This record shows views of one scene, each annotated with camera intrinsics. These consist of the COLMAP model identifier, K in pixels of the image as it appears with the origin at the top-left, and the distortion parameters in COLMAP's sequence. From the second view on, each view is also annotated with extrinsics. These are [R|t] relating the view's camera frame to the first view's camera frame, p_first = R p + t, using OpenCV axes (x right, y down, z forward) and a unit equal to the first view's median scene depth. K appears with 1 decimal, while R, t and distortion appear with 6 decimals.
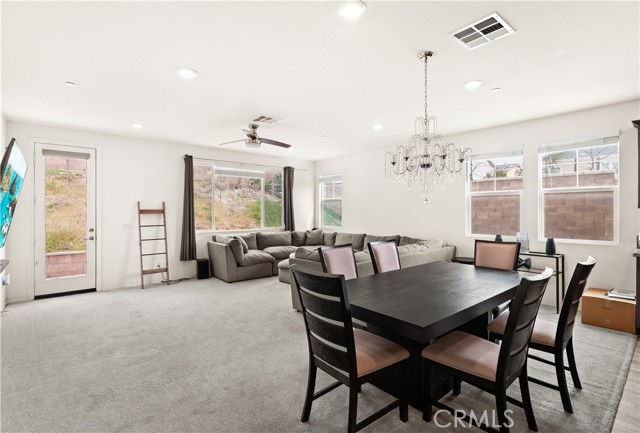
lens RADIAL K [[305.9, 0, 323.6], [0, 305.9, 212.0], [0, 0, 1]] dist [0.003541, -0.001247]
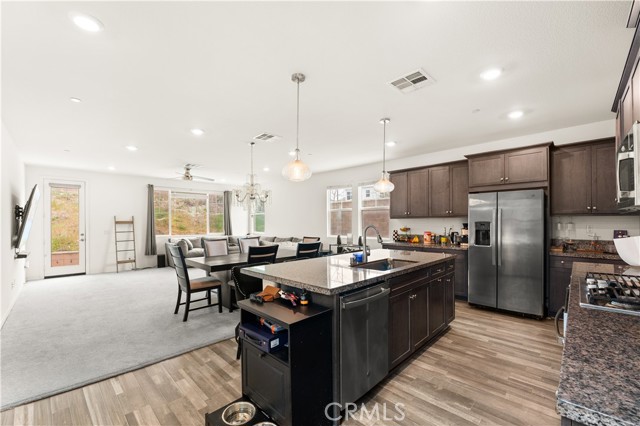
lens RADIAL K [[261.3, 0, 317.6], [0, 261.3, 221.7], [0, 0, 1]] dist [-0.015426, 0.000550]
pose [[0.997007, -0.004061, 0.077199, 0.269682], [0.004508, 0.999974, -0.005618, 0.005942], [-0.077174, 0.005949, 0.997000, -0.322151]]
